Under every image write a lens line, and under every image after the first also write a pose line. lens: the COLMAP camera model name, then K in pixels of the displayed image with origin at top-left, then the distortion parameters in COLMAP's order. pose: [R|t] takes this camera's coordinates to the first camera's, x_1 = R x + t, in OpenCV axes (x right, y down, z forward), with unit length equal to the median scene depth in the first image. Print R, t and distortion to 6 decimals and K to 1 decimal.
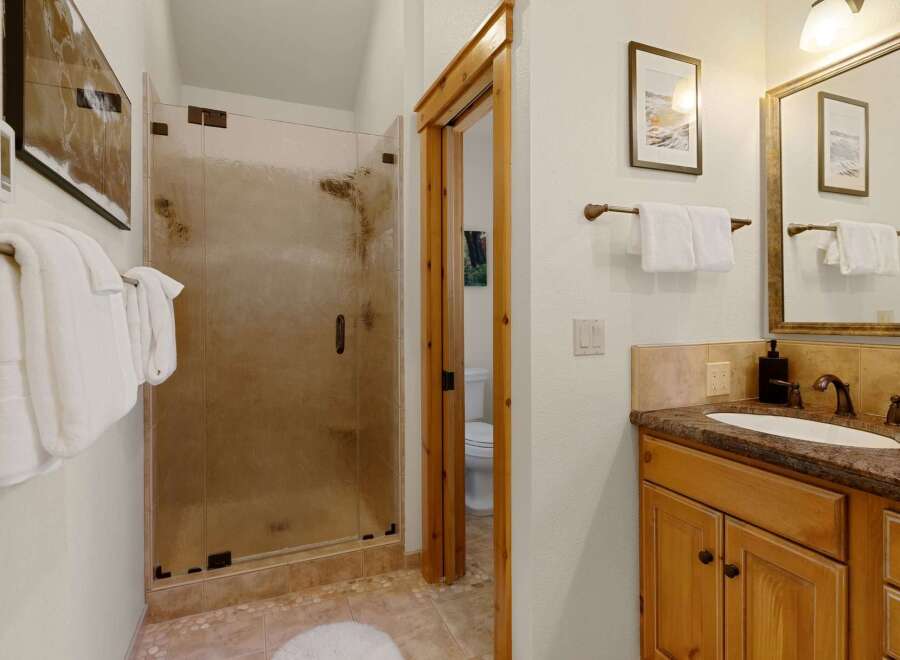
lens RADIAL K [[475.3, 0, 451.8], [0, 475.3, 323.8], [0, 0, 1]] dist [0.003078, 0.000150]
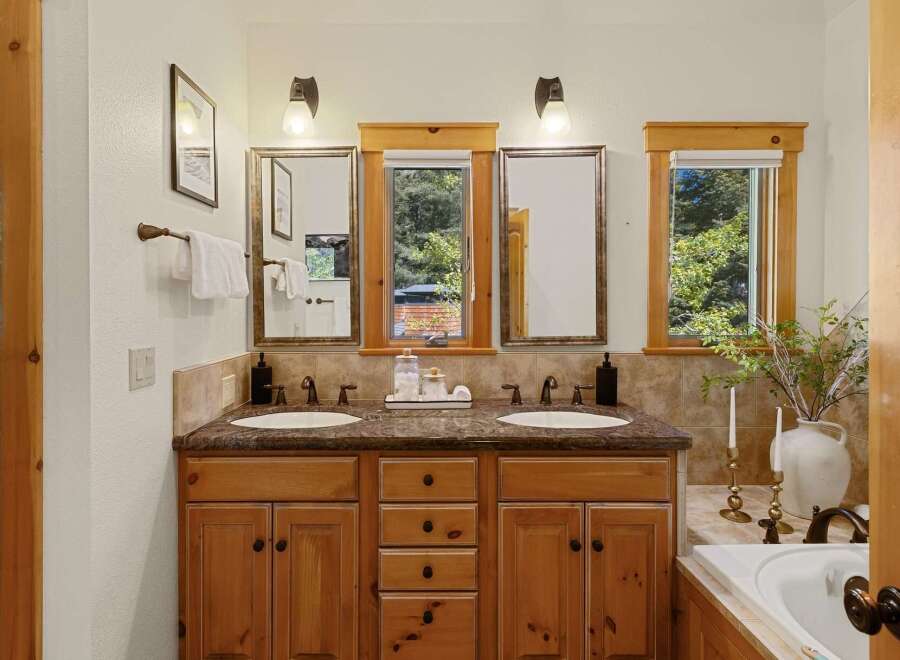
lens RADIAL K [[475.3, 0, 453.0], [0, 475.3, 320.2], [0, 0, 1]] dist [0.003078, 0.000150]
pose [[0.369305, -0.011286, 0.929240, -0.323802], [0.016058, 0.999854, 0.005762, -0.056273], [-0.929169, 0.012794, 0.369433, 0.097904]]
